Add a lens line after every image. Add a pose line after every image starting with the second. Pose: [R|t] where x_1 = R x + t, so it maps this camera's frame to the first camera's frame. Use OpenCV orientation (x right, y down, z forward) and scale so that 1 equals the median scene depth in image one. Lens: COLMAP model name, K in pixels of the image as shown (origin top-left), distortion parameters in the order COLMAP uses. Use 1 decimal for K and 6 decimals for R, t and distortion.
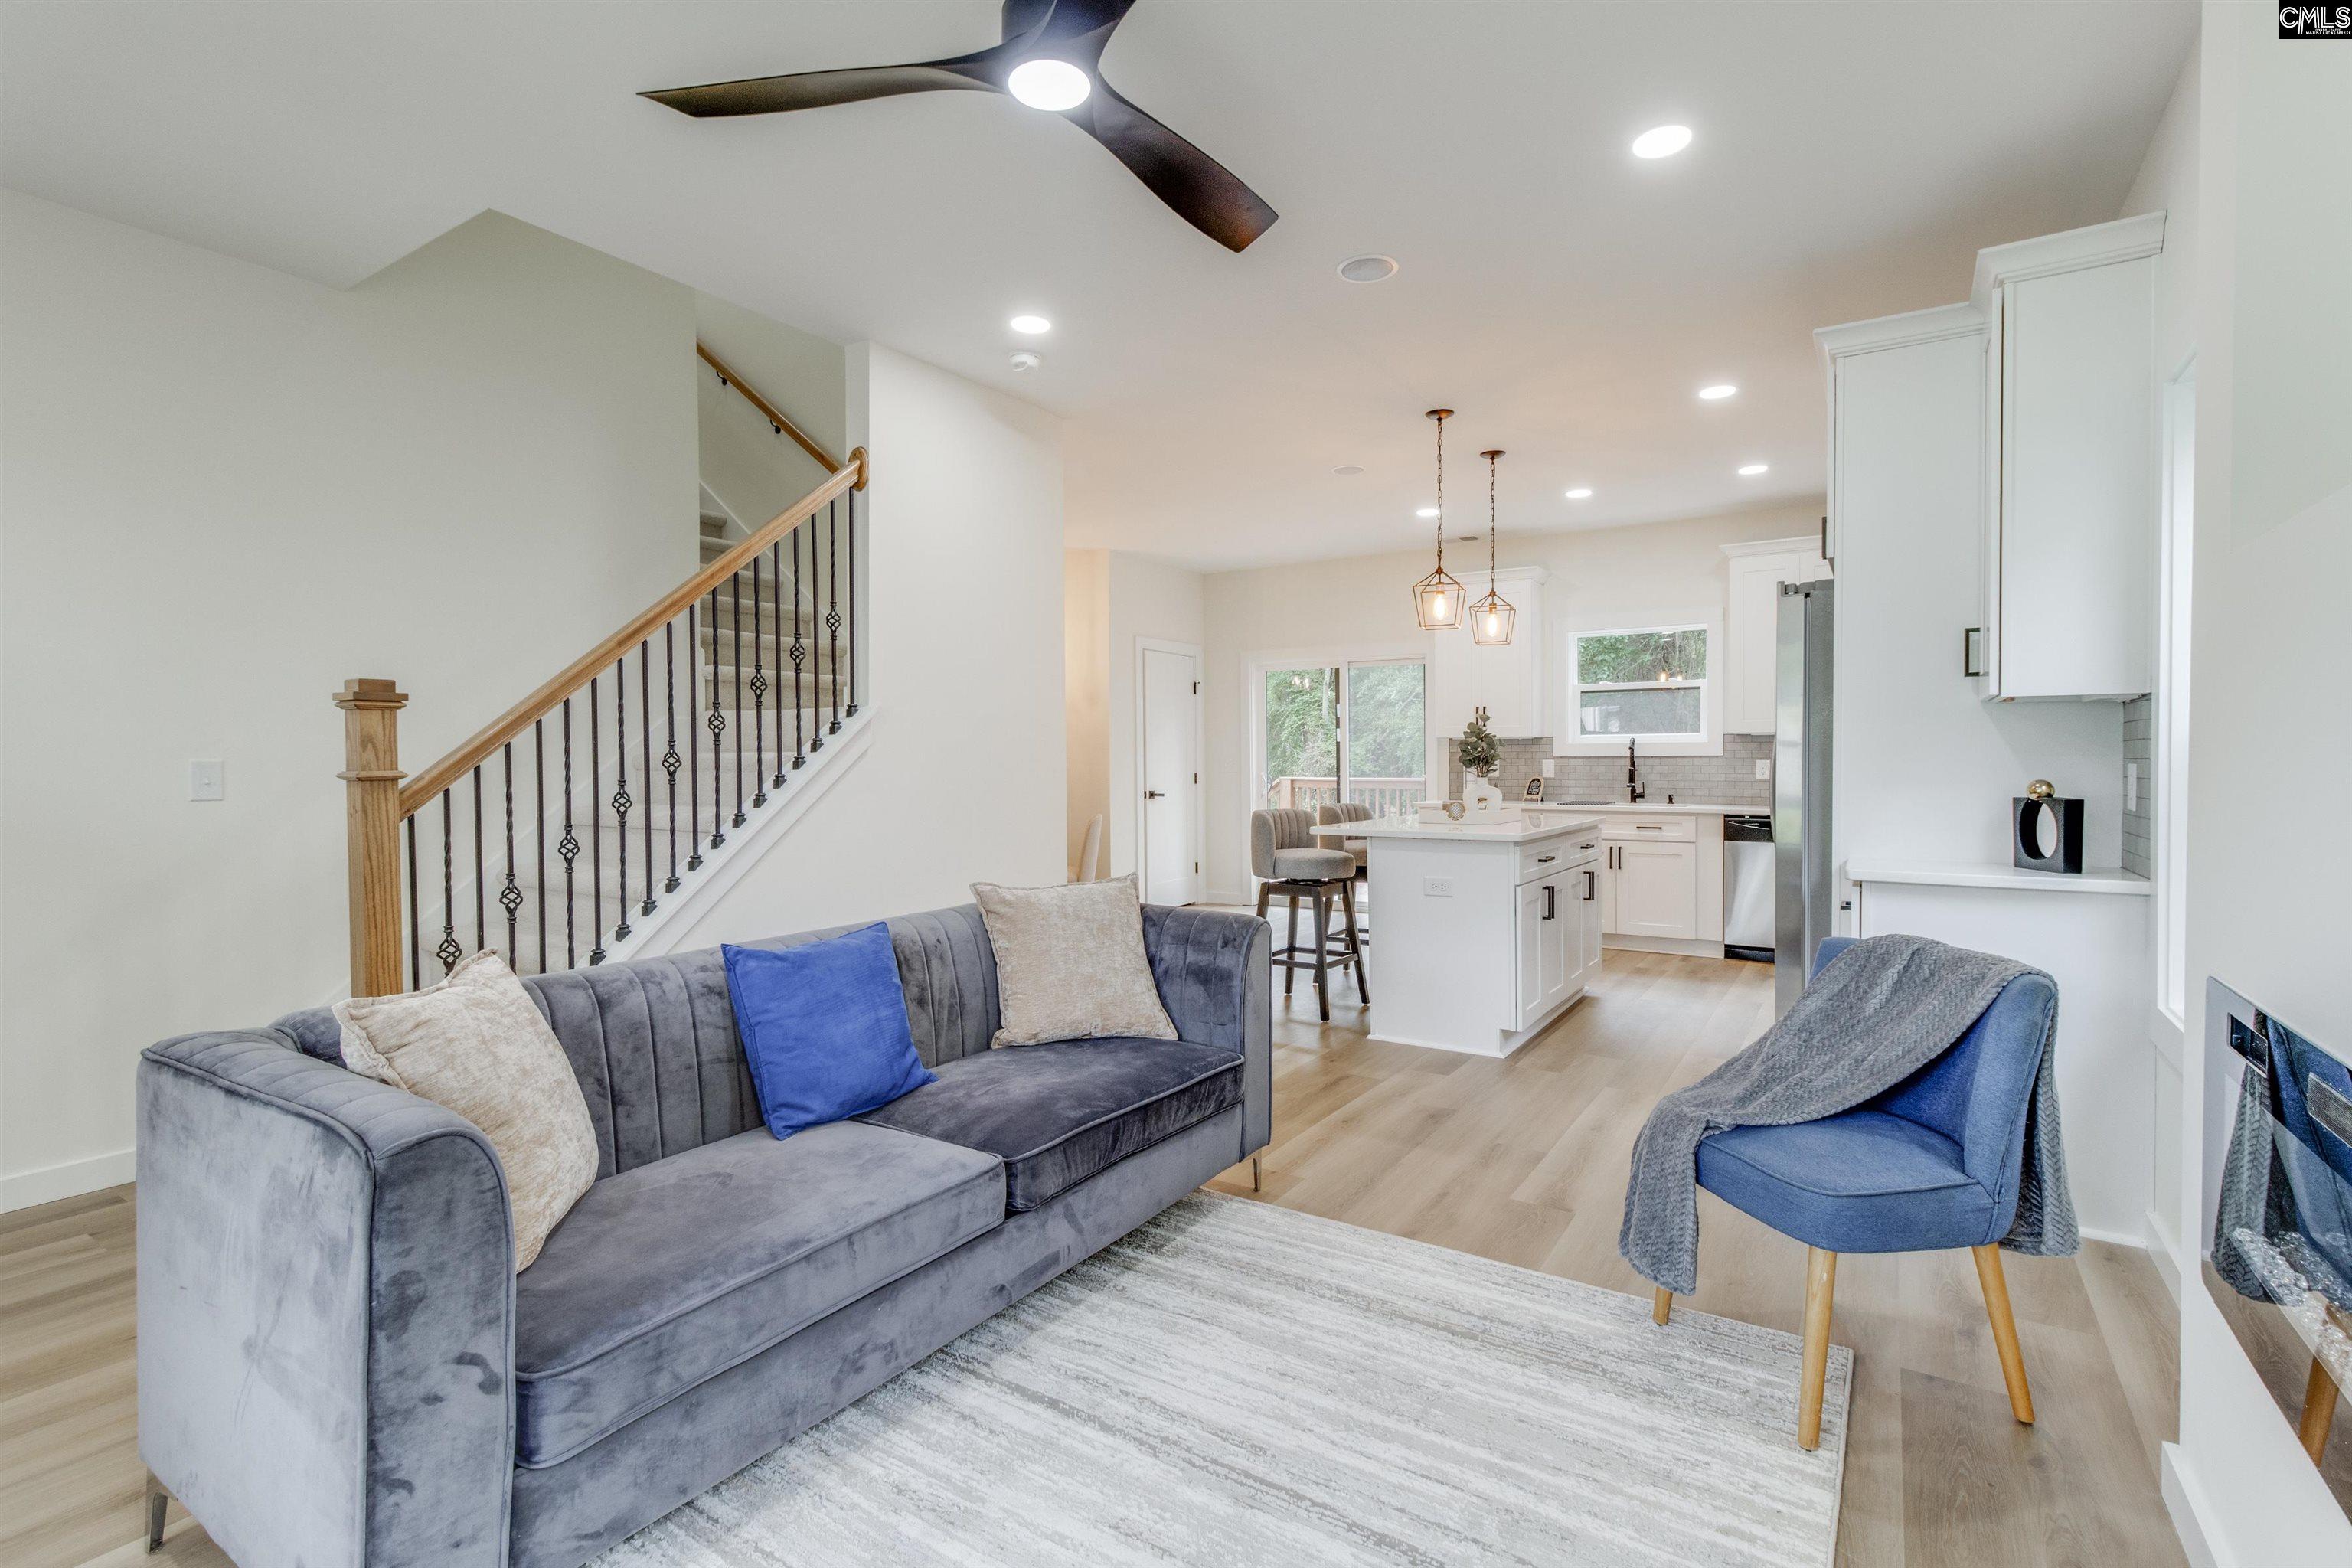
lens RADIAL K [[1086.6, 0, 1177.1], [0, 1086.6, 780.9], [0, 0, 1]] dist [0.002593, 0.000173]
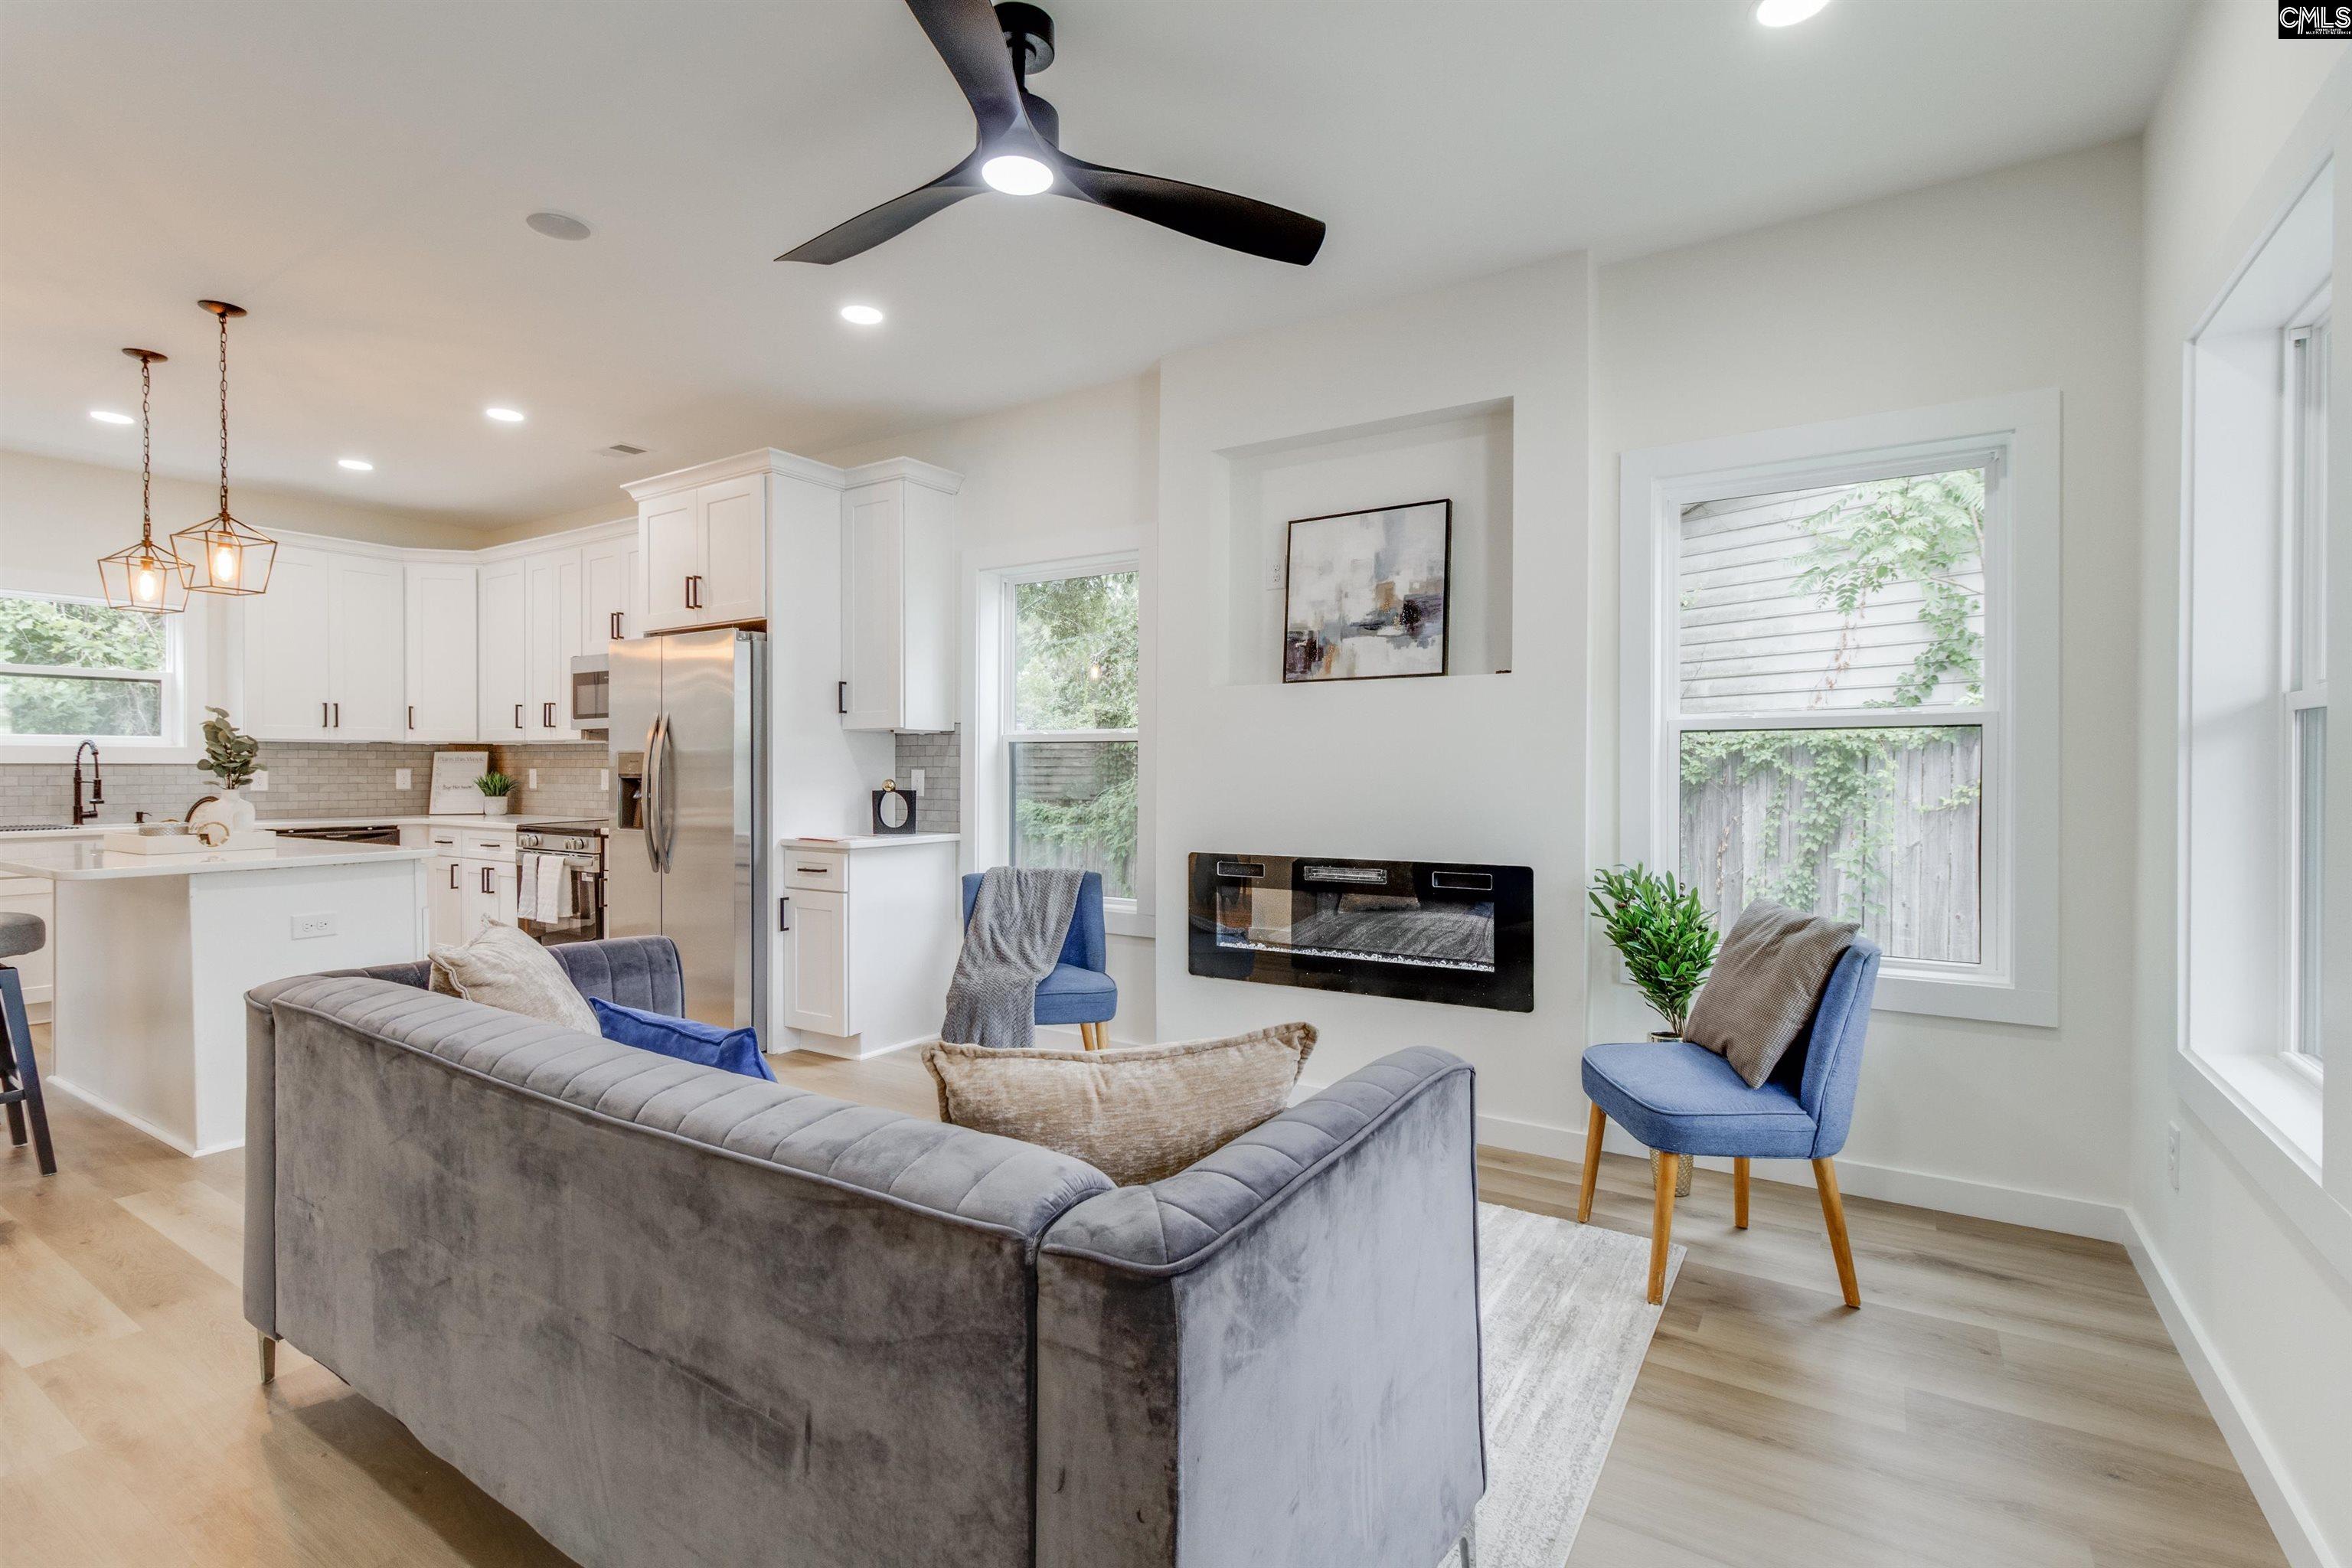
lens RADIAL K [[1086.6, 0, 1173.2], [0, 1086.6, 772.2], [0, 0, 1]] dist [0.002593, 0.000173]
pose [[-0.006525, -0.001506, 0.999978, -0.436760], [0.021220, 0.999773, 0.001644, -0.002489], [-0.999754, 0.021230, -0.006491, 0.293983]]
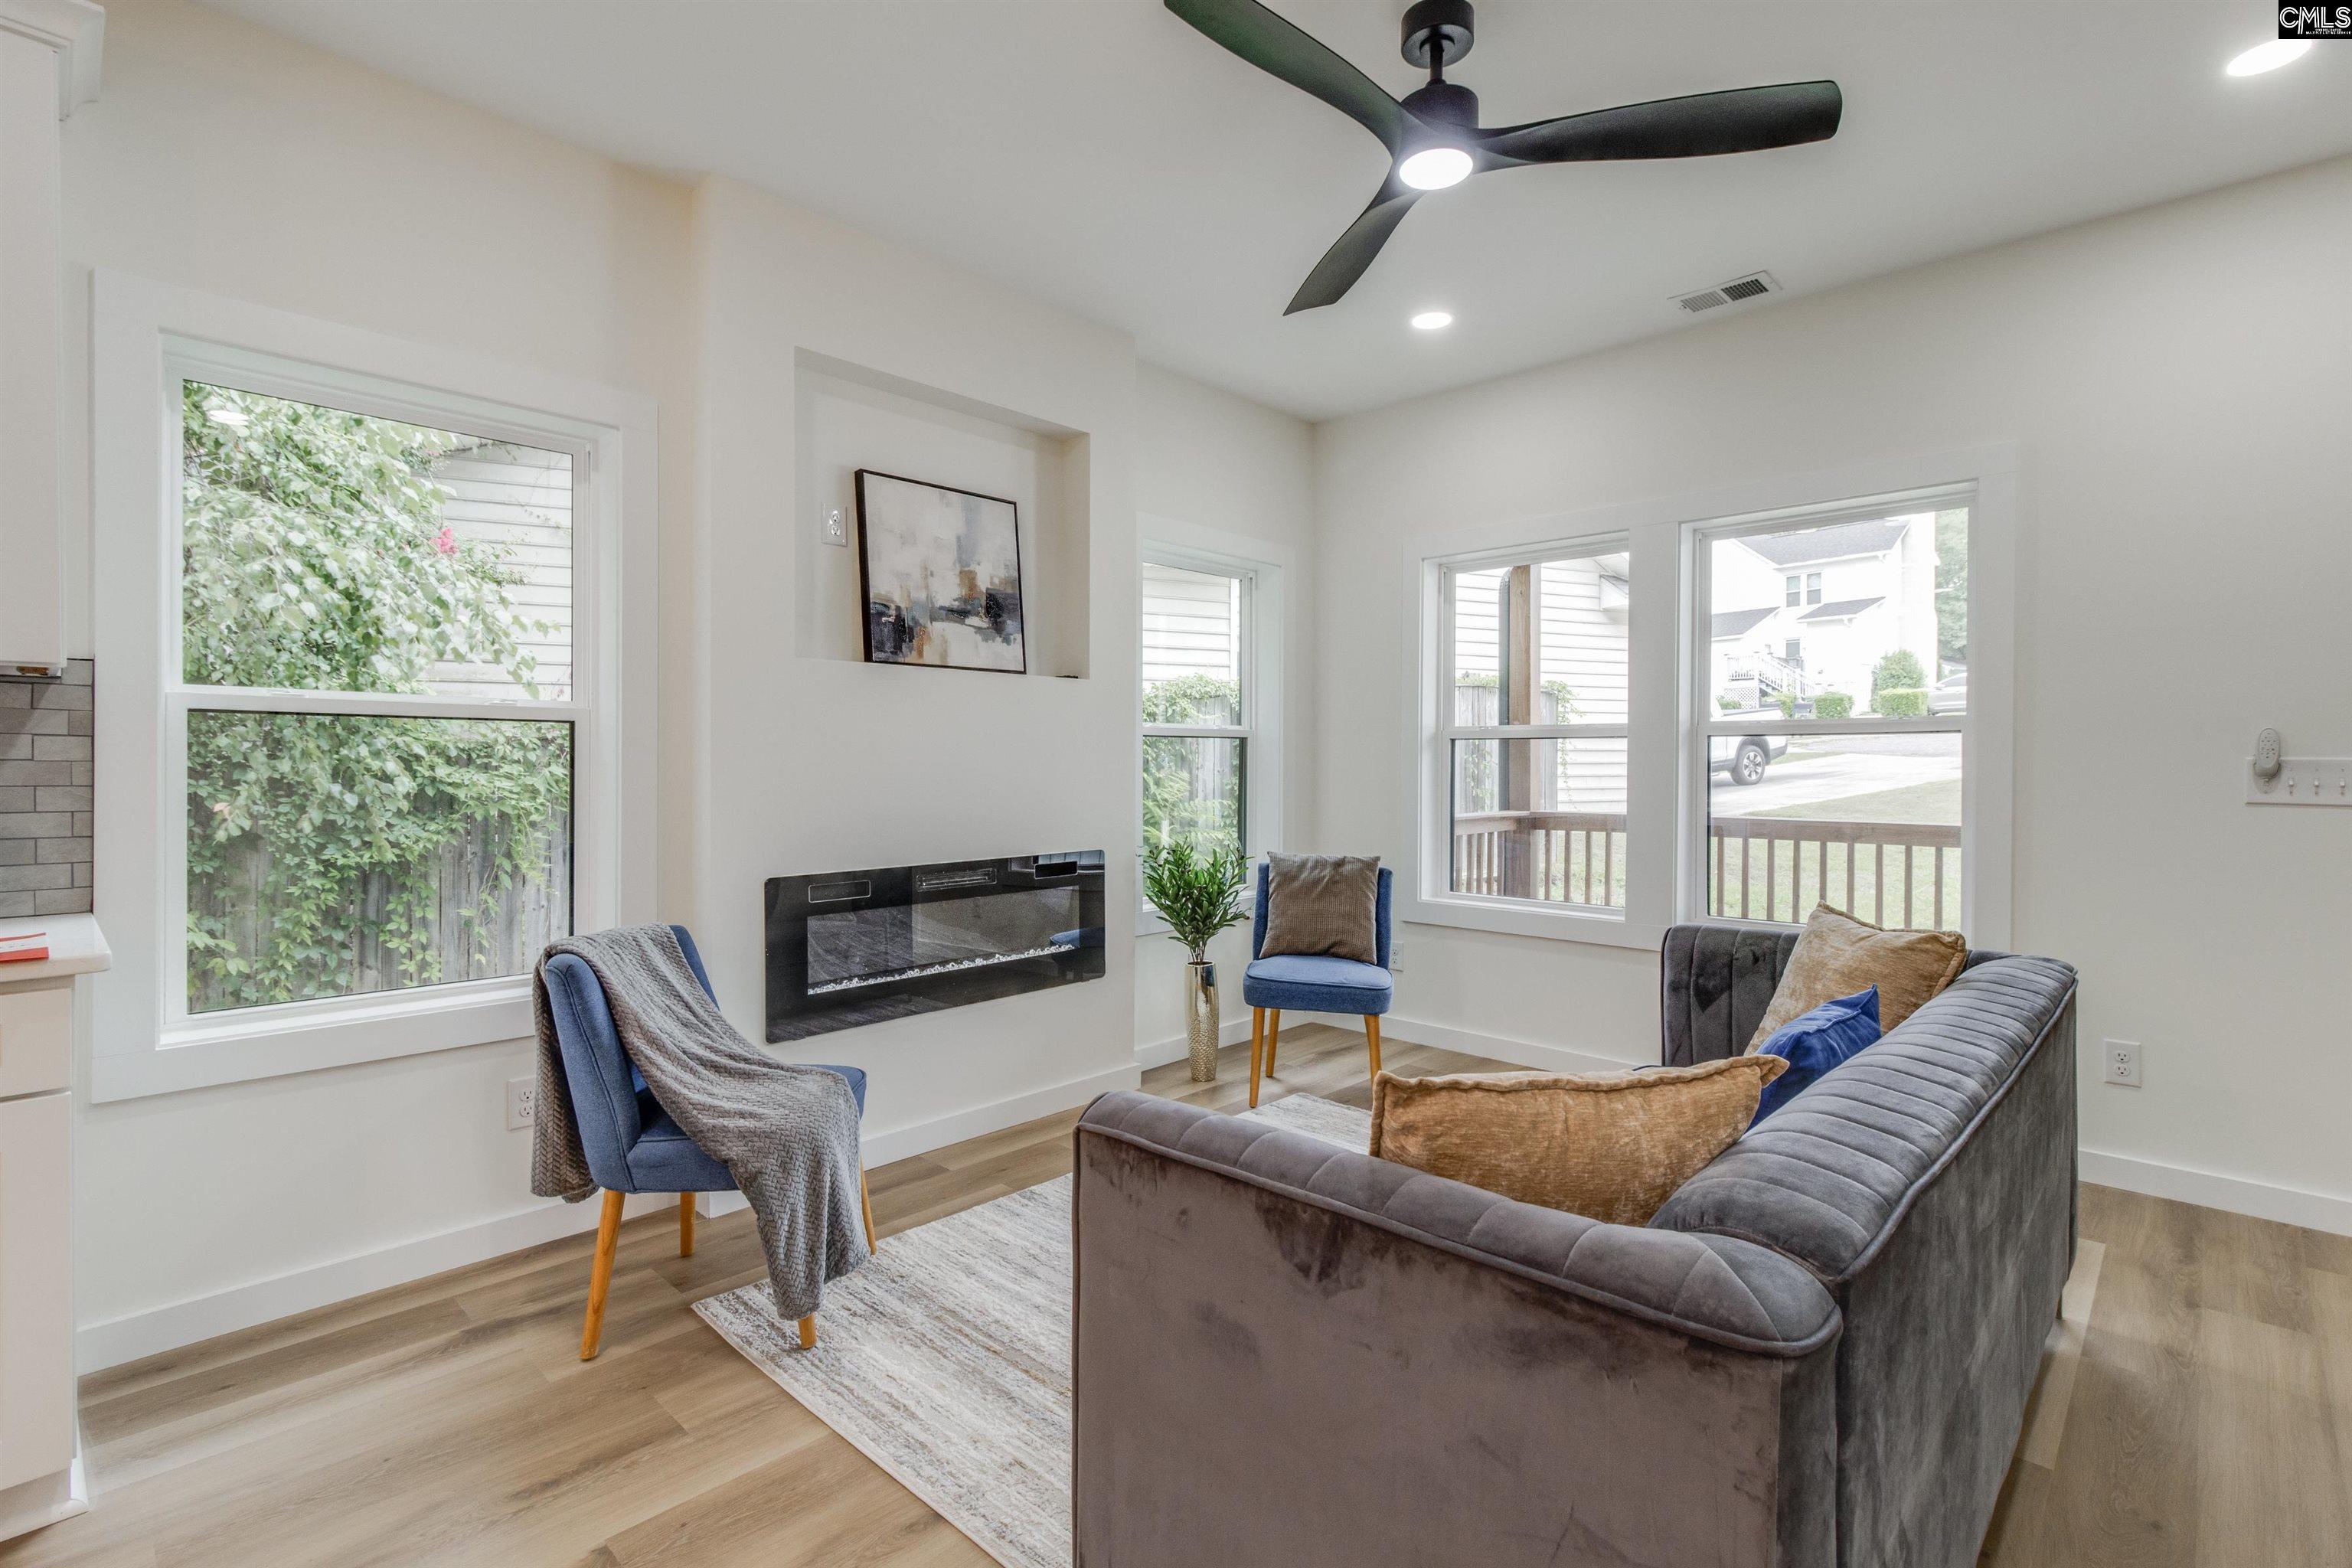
lens RADIAL K [[1086.6, 0, 1171.2], [0, 1086.6, 772.8], [0, 0, 1]] dist [0.002593, 0.000173]
pose [[-0.982939, -0.000016, 0.183932, -0.017900], [0.005056, 0.999620, 0.027106, -0.012575], [-0.183862, 0.027574, -0.982565, 0.749146]]
